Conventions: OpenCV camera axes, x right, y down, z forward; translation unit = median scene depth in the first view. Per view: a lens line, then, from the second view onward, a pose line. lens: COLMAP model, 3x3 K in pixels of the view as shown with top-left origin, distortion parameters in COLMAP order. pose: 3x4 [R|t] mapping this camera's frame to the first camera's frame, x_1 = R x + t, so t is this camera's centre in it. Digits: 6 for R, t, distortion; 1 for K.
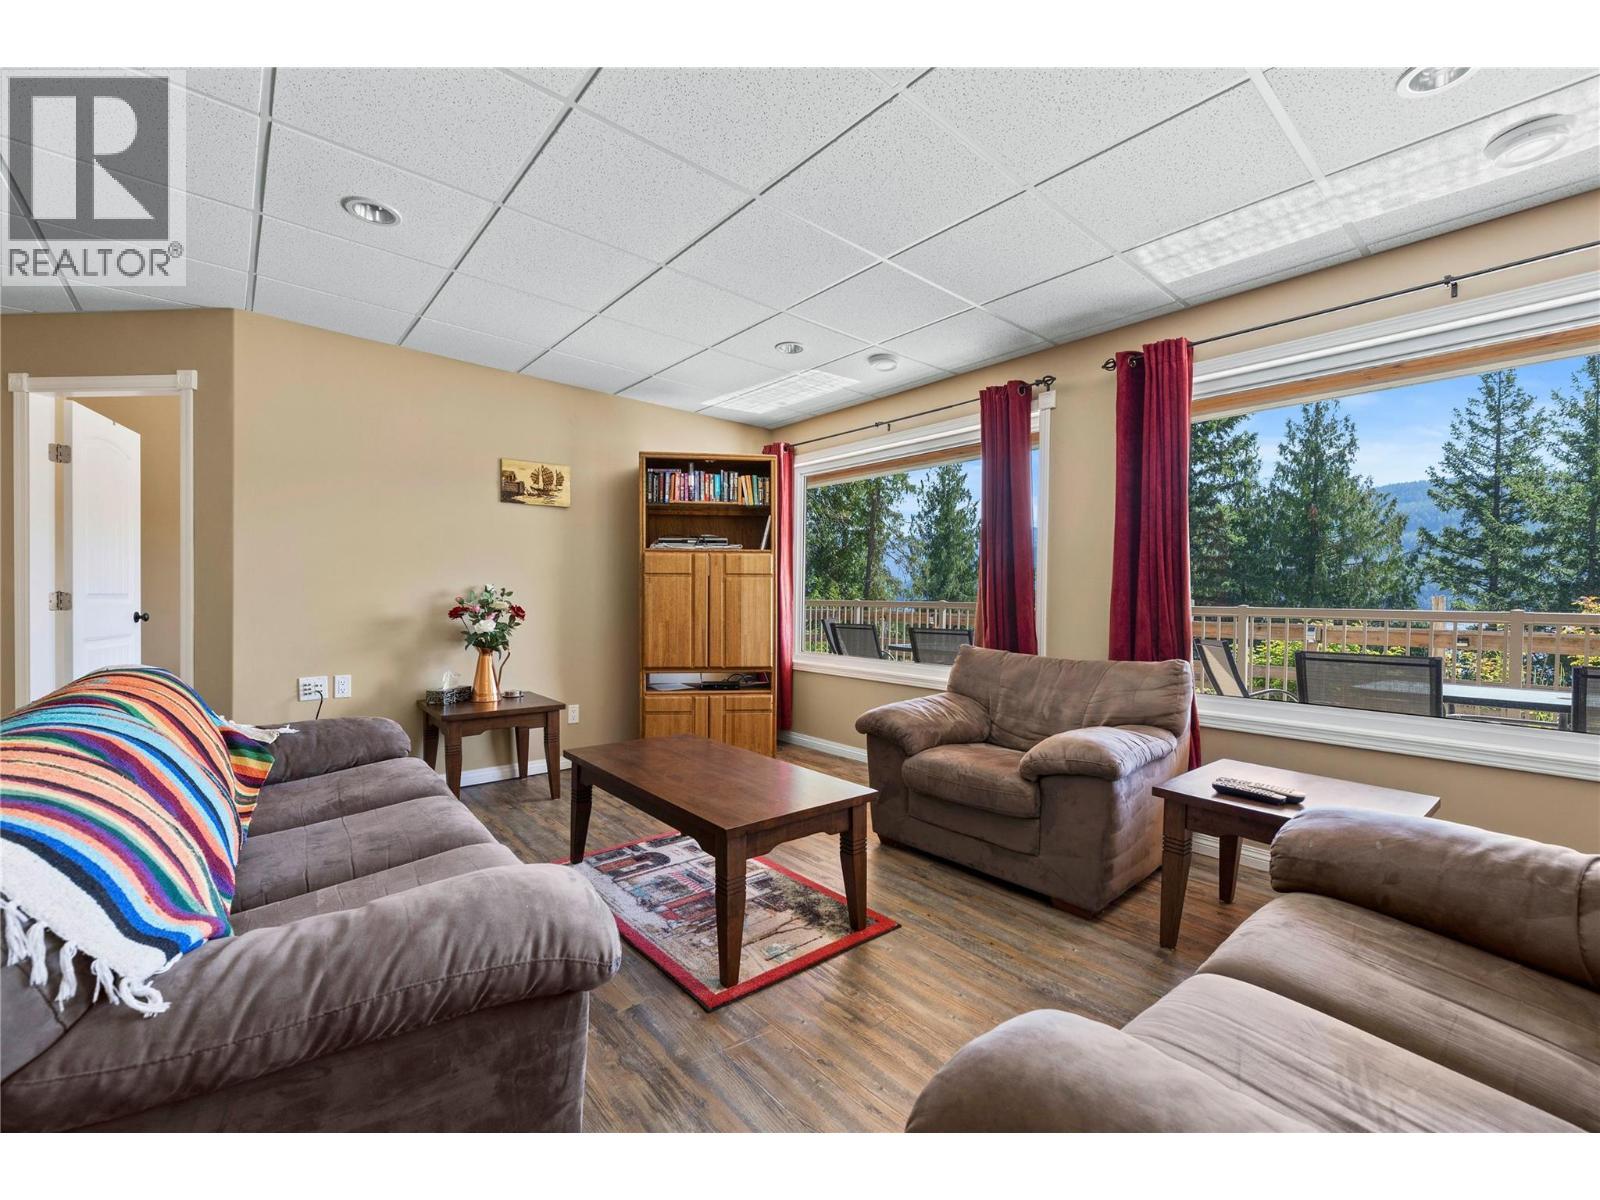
lens RADIAL K [[690.8, 0, 795.3], [0, 690.8, 603.7], [0, 0, 1]] dist [0.000874, 0.000172]
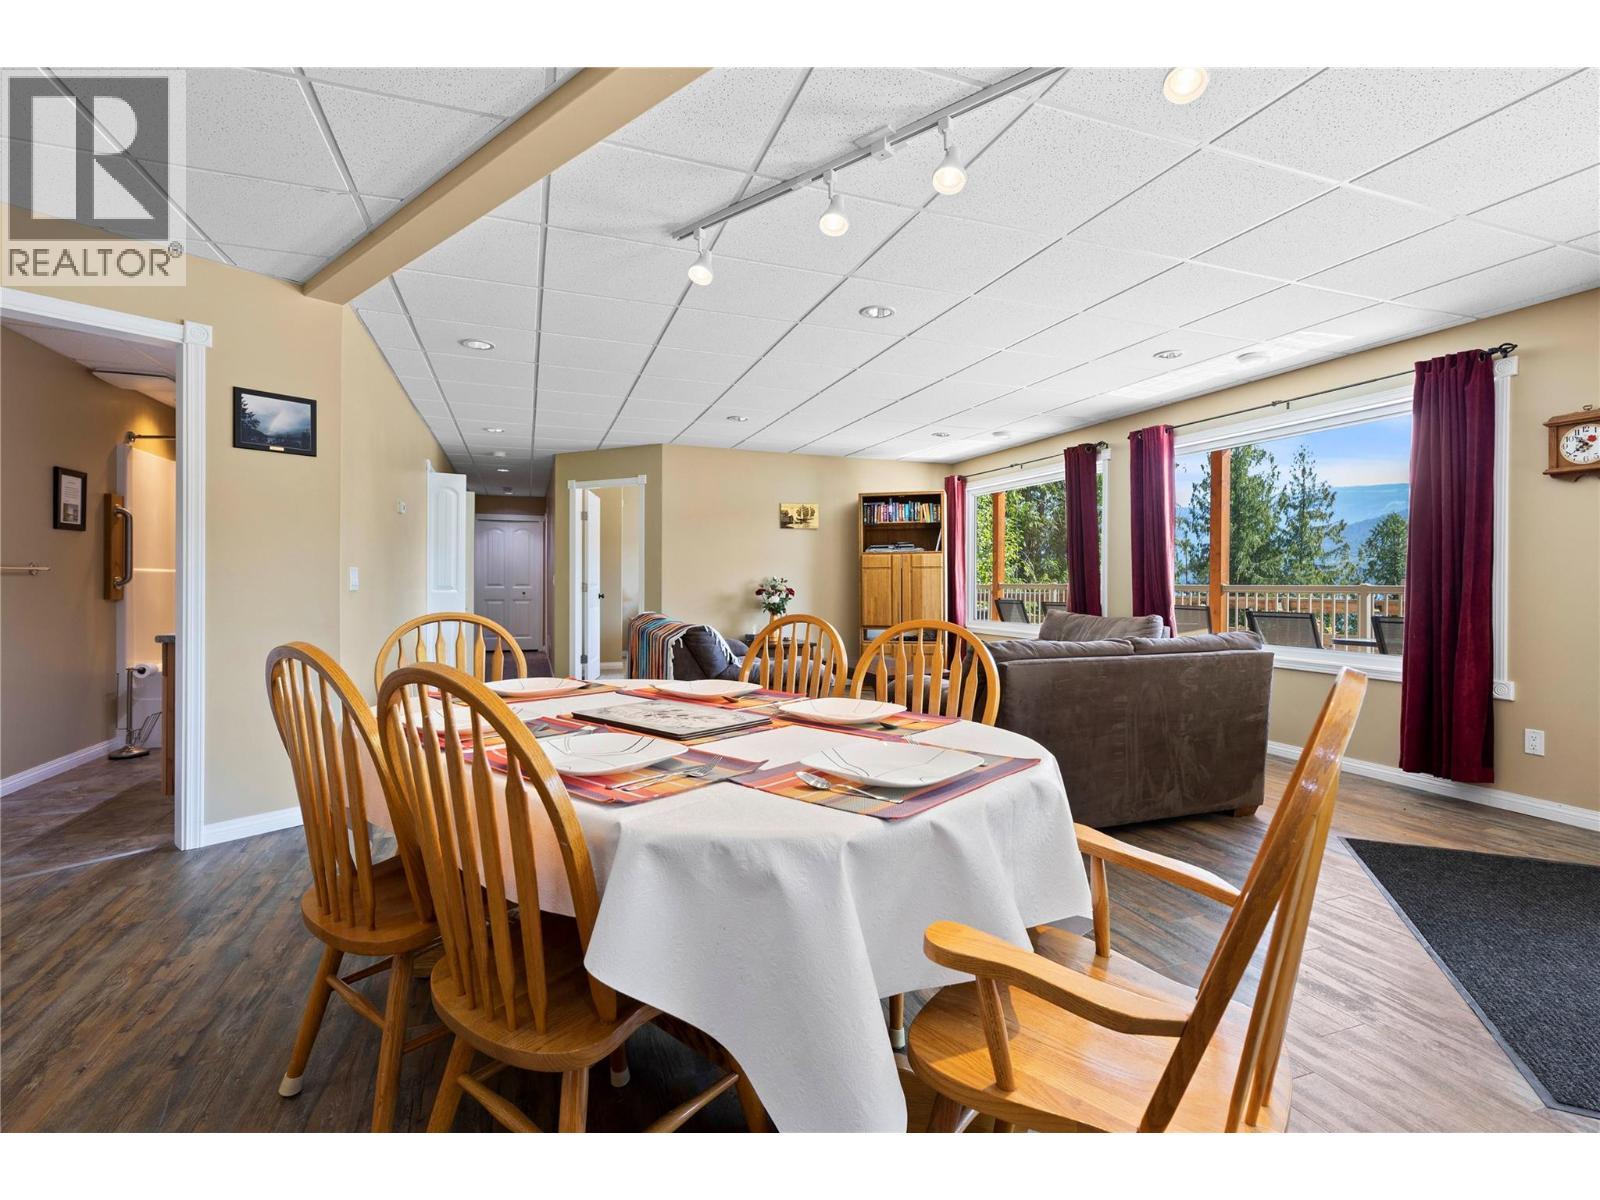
lens RADIAL K [[690.8, 0, 795.2], [0, 690.8, 589.5], [0, 0, 1]] dist [0.000874, 0.000172]
pose [[0.938514, -0.007447, -0.345160, 0.193836], [0.007882, 0.999969, -0.000141, 0.006381], [0.345150, -0.002588, 0.938544, -0.579216]]
